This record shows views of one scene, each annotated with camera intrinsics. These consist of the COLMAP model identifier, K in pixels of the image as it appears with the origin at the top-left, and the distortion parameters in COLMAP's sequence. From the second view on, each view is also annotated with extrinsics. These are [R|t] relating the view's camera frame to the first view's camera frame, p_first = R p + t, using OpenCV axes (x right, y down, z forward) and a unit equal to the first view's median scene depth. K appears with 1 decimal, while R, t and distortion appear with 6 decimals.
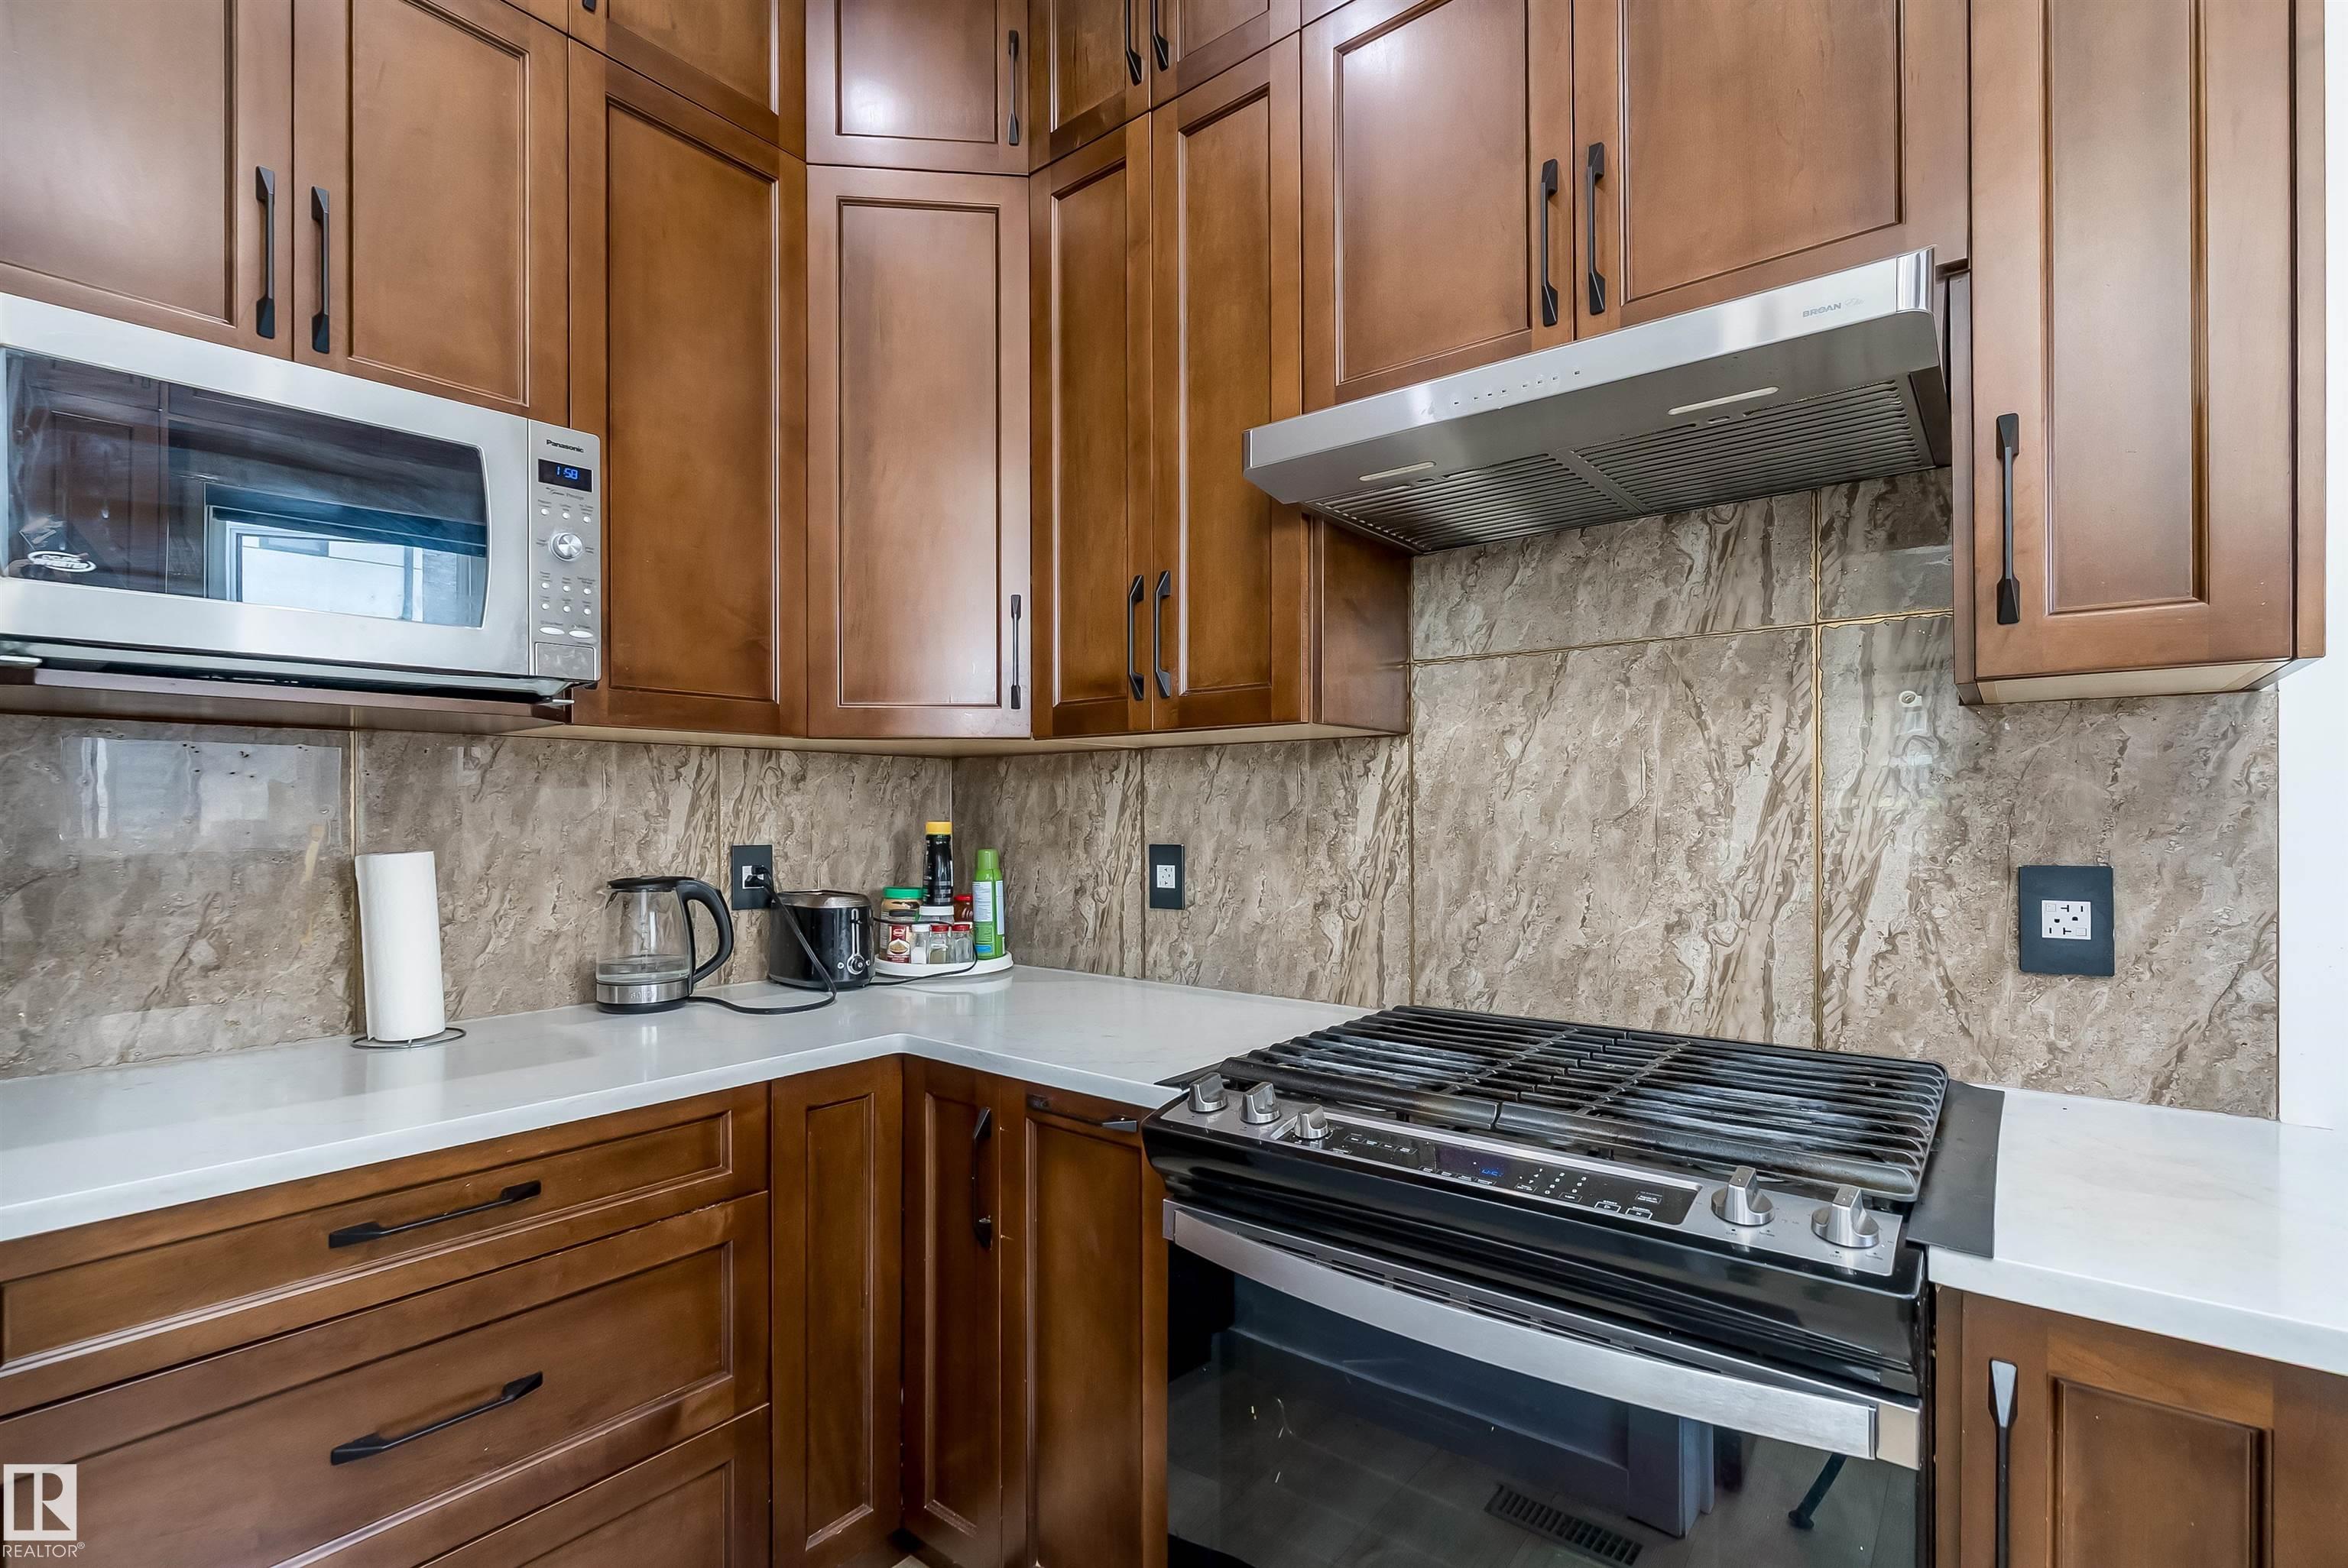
lens RADIAL K [[1080.7, 0, 1167.6], [0, 1080.7, 809.5], [0, 0, 1]] dist [0.000476, 0.000401]
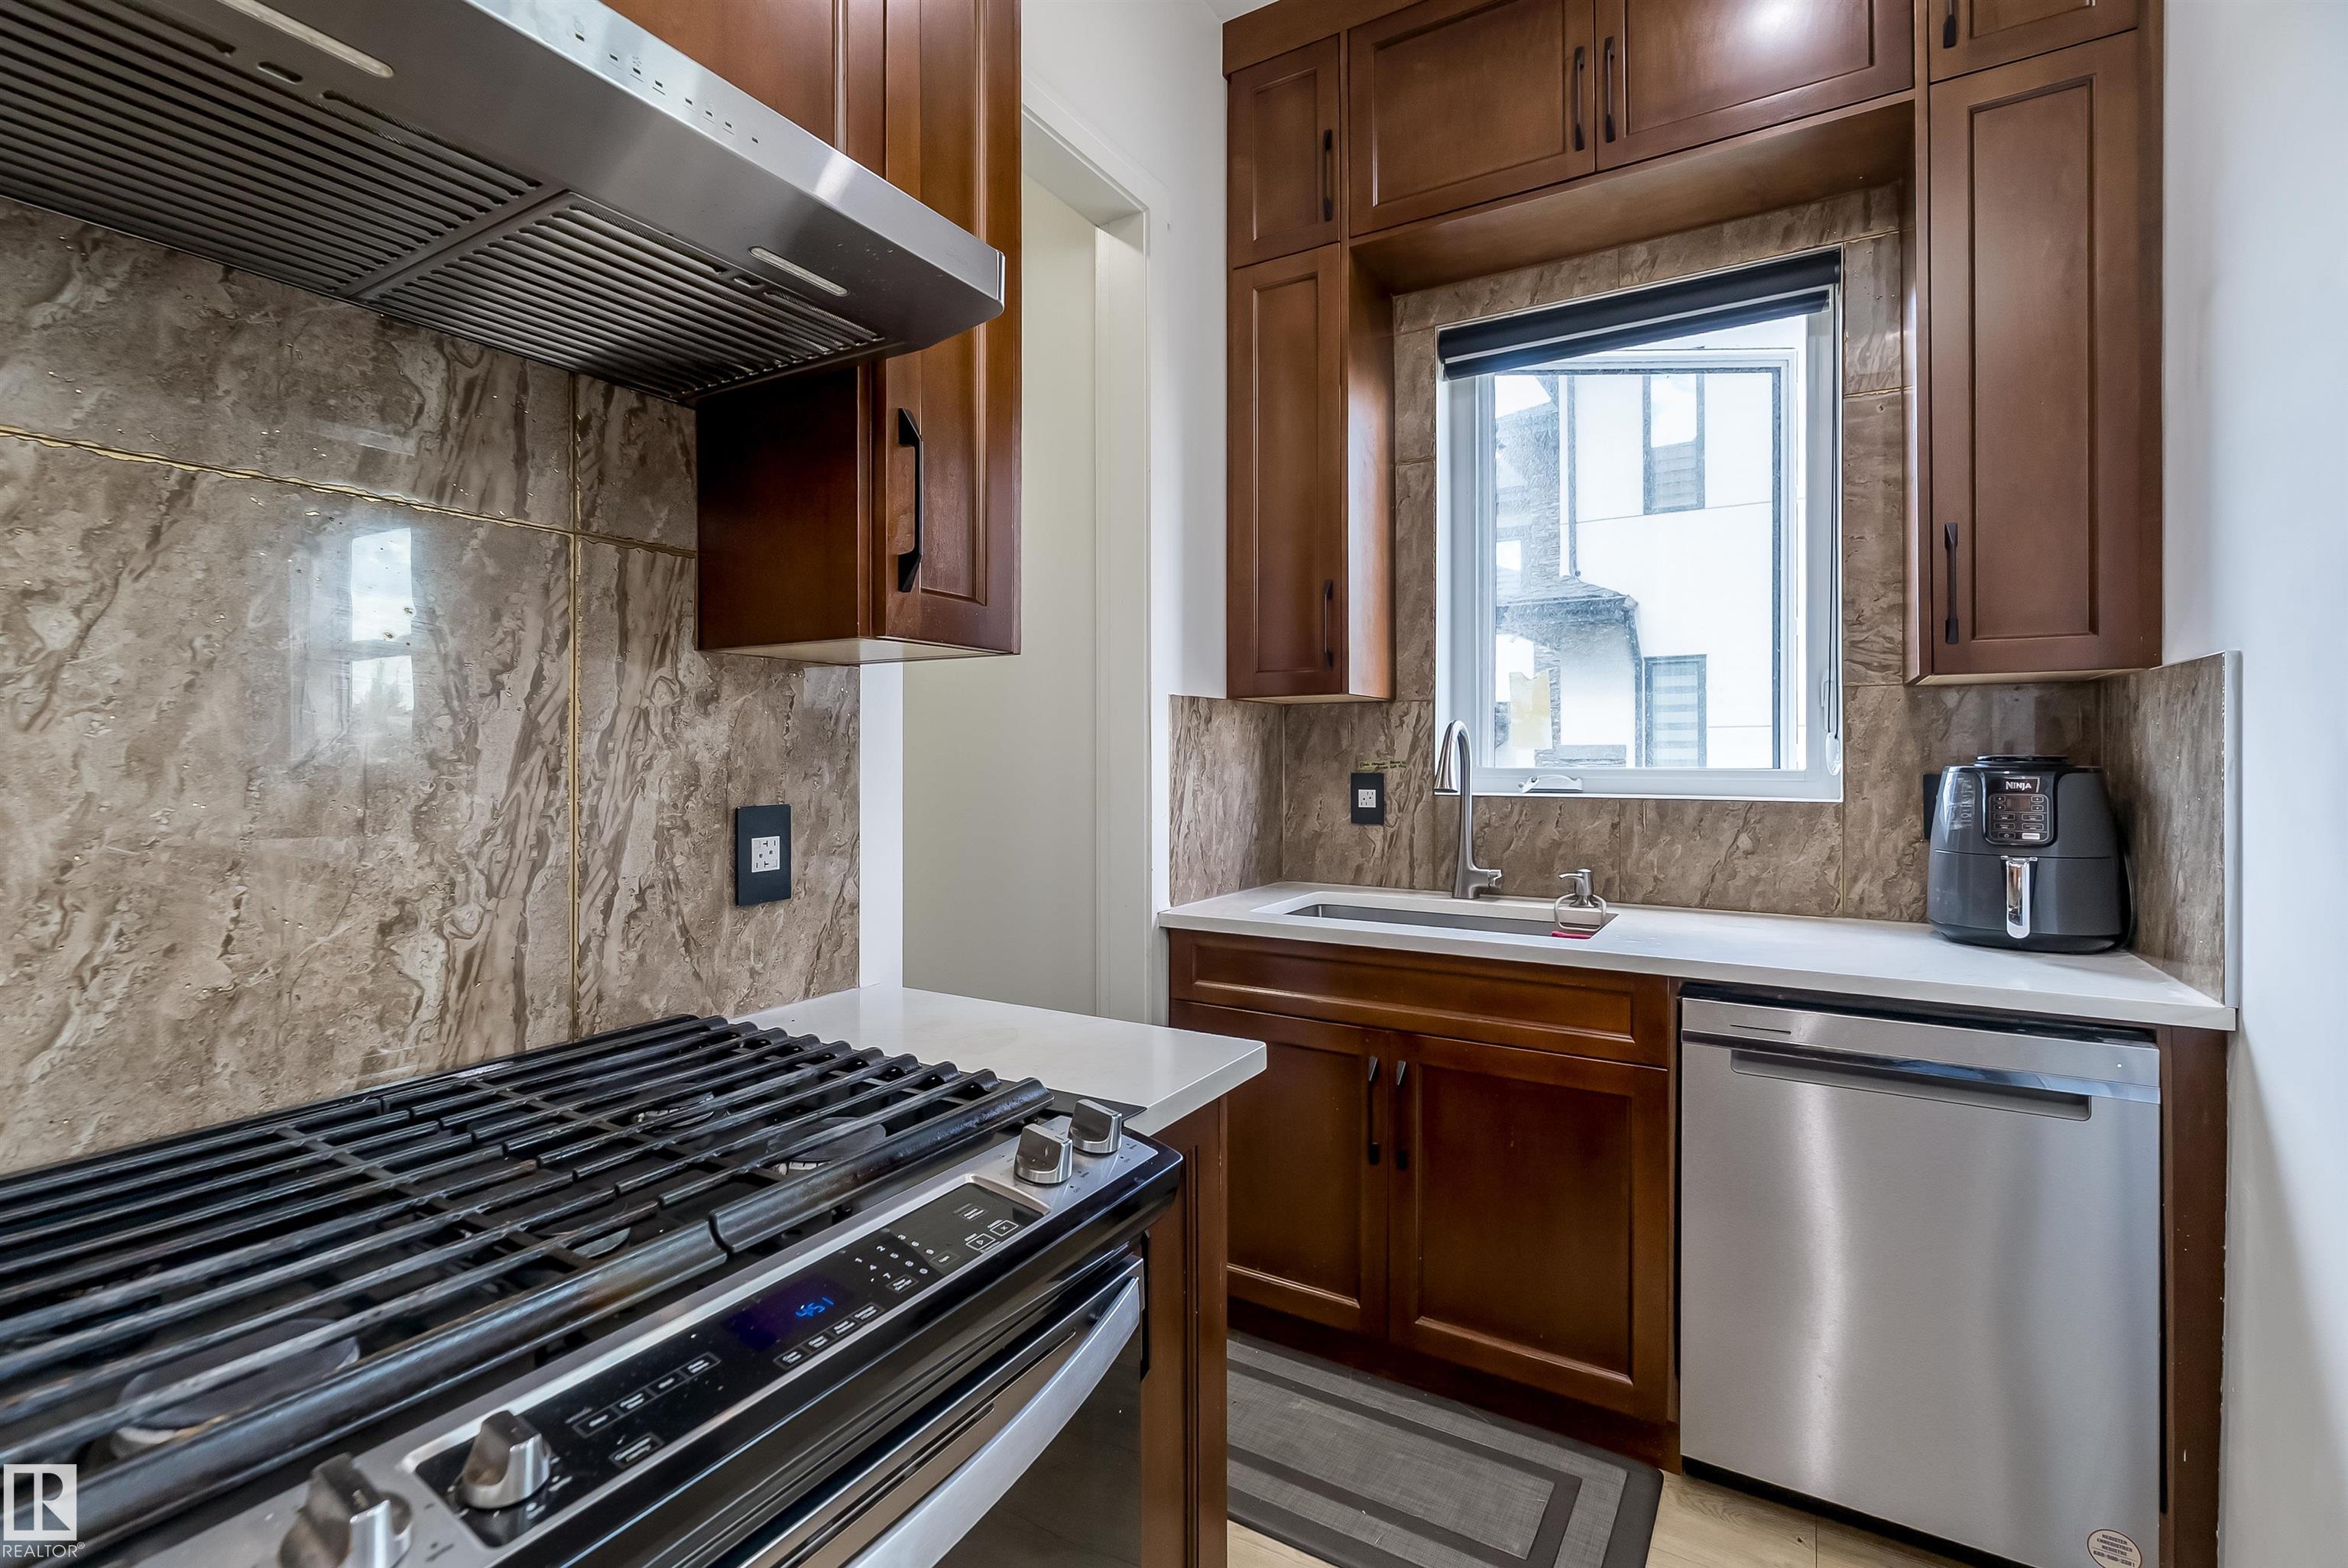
lens RADIAL K [[1050.4, 0, 1166.6], [0, 1050.4, 754.2], [0, 0, 1]] dist [-0.002667, -0.000523]
pose [[-0.118204, 0.006844, 0.992966, -0.259340], [-0.001465, 0.999974, -0.007067, 0.005309], [-0.992988, -0.002290, -0.118191, 0.631274]]
